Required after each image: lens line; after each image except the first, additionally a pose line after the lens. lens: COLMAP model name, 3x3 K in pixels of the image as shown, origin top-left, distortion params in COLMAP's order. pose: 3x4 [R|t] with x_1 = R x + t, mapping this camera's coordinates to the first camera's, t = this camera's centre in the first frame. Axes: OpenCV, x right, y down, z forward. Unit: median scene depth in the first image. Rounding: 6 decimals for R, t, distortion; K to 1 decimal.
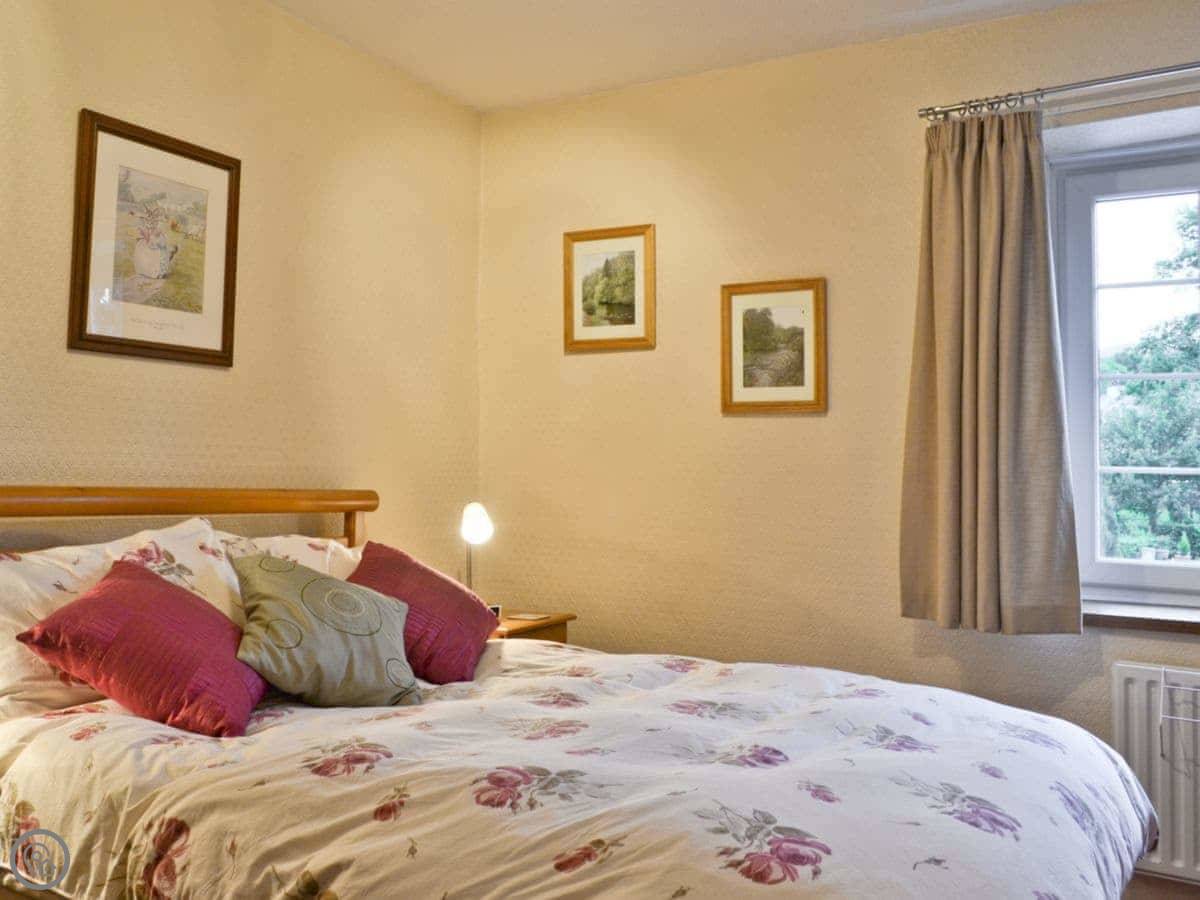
lens RADIAL K [[1078.3, 0, 600.0], [0, 1078.3, 402.0], [0, 0, 1]] dist [0.005976, 0.008875]
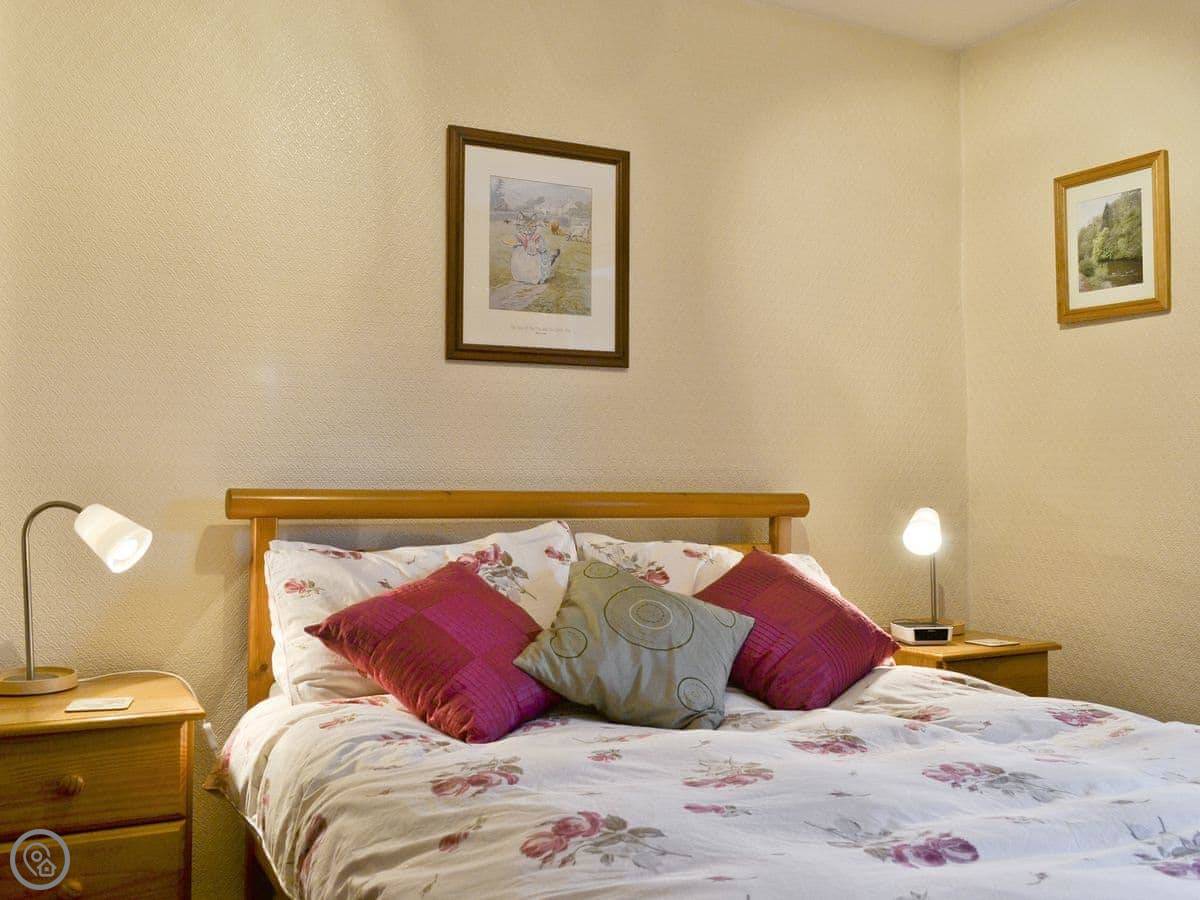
lens RADIAL K [[1135.1, 0, 600.5], [0, 1135.1, 470.6], [0, 0, 1]] dist [0.005512, -0.002332]
pose [[0.852610, -0.012996, -0.522386, 0.203368], [0.044418, 0.997875, 0.047672, 0.012039], [0.520656, -0.063849, 0.851376, 0.128885]]
